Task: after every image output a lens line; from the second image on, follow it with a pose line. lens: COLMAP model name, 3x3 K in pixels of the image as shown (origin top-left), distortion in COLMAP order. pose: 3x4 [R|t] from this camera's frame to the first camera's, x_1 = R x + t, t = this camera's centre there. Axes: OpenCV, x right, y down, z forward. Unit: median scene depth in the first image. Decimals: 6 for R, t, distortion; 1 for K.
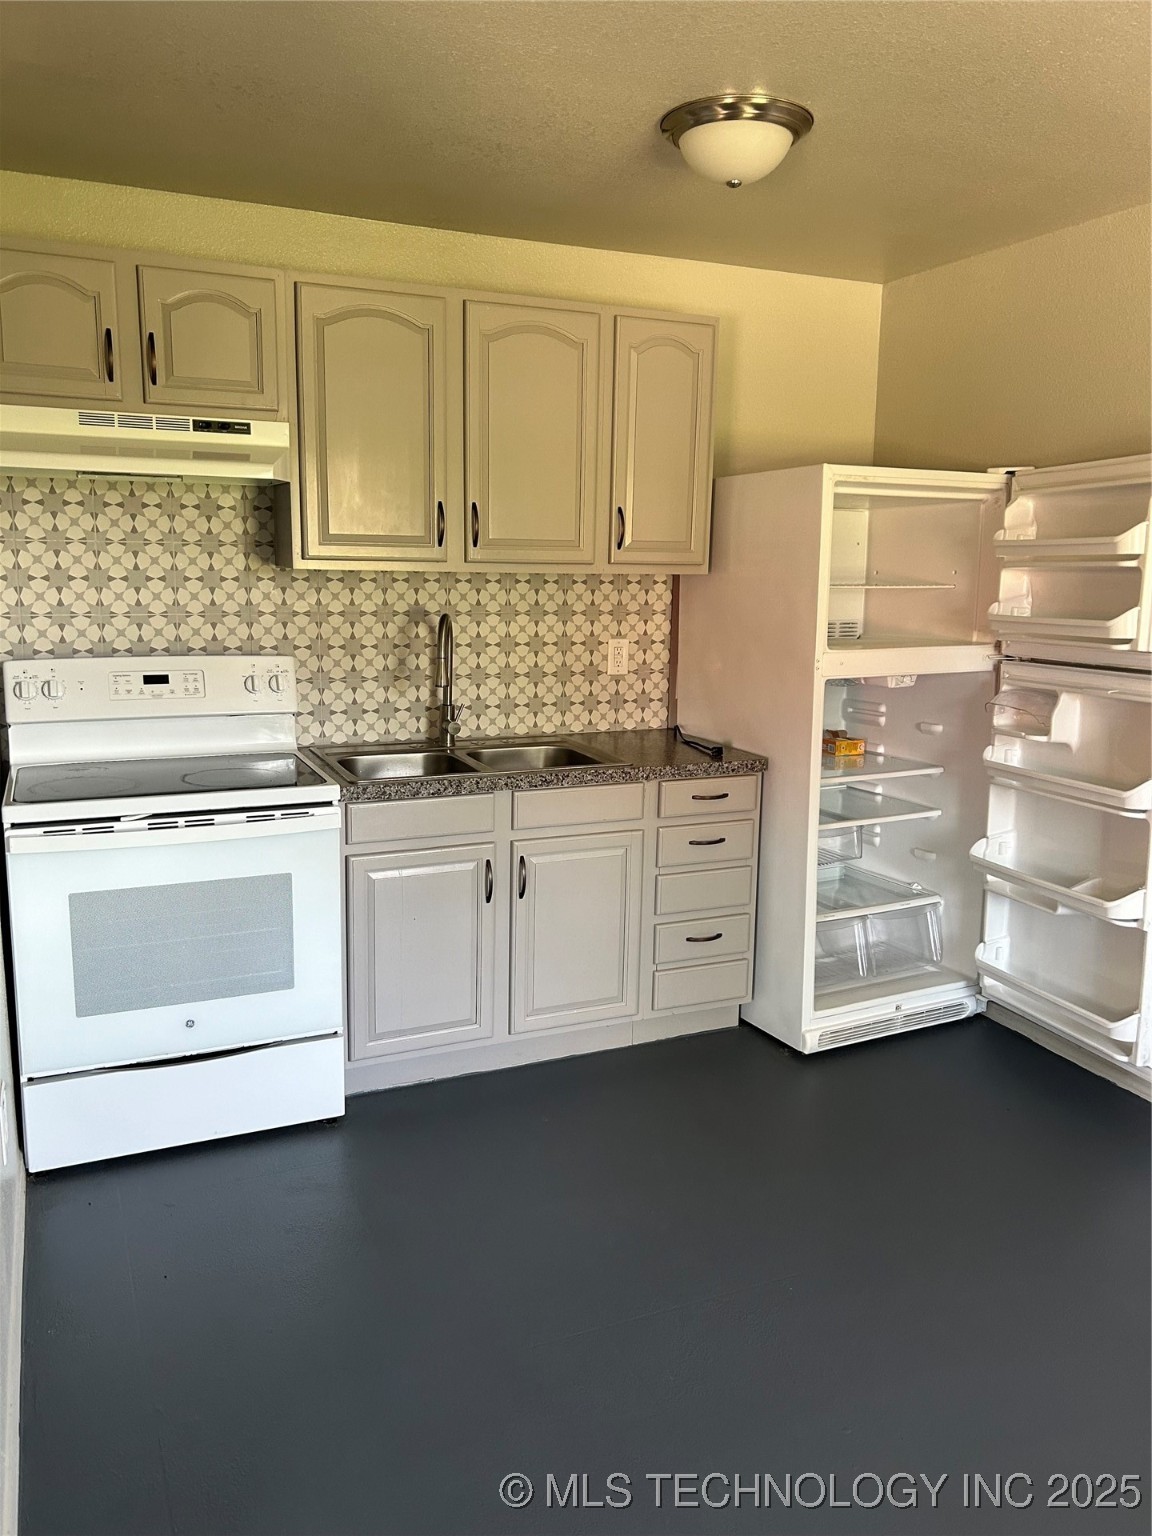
lens RADIAL K [[1137.6, 0, 576.0], [0, 1137.6, 768.0], [0, 0, 1]] dist [0.050198, -0.001143]
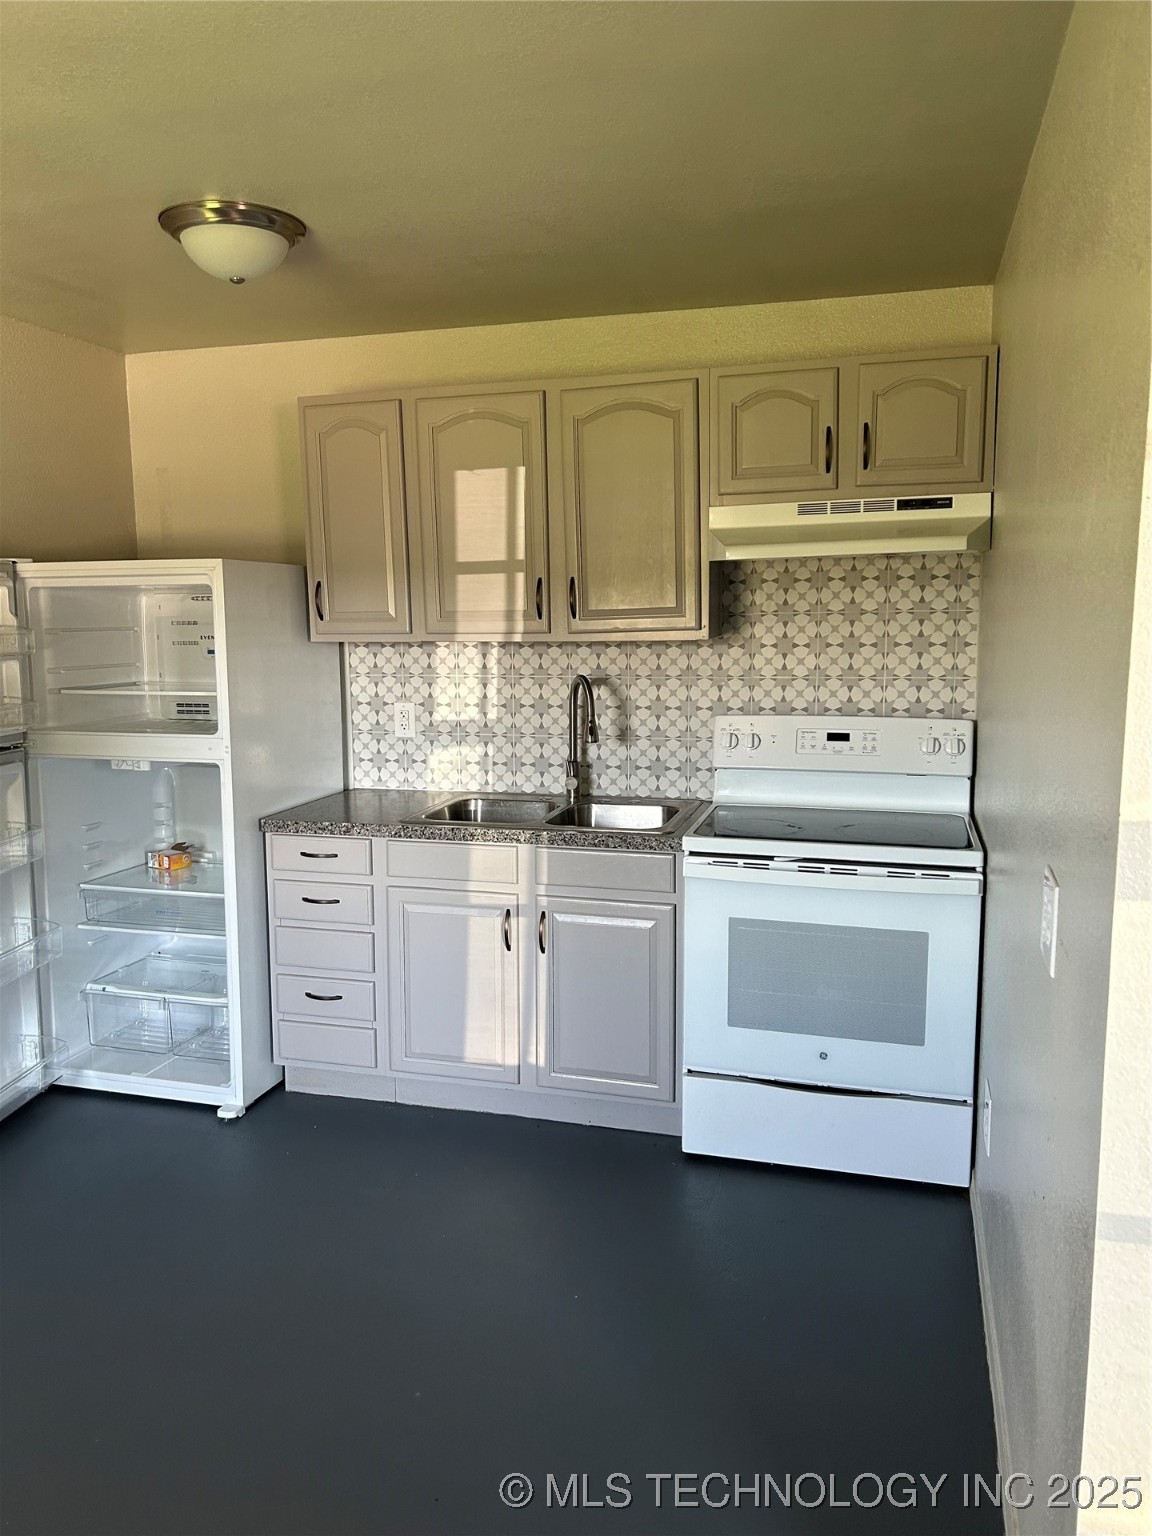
lens RADIAL K [[1076.9, 0, 576.0], [0, 1076.9, 768.0], [0, 0, 1]] dist [0.036028, -0.000084]
pose [[0.779284, 0.064656, -0.623327, 0.101723], [-0.096441, 0.995188, -0.017343, -0.006666], [0.619206, 0.073629, 0.781769, 0.044427]]
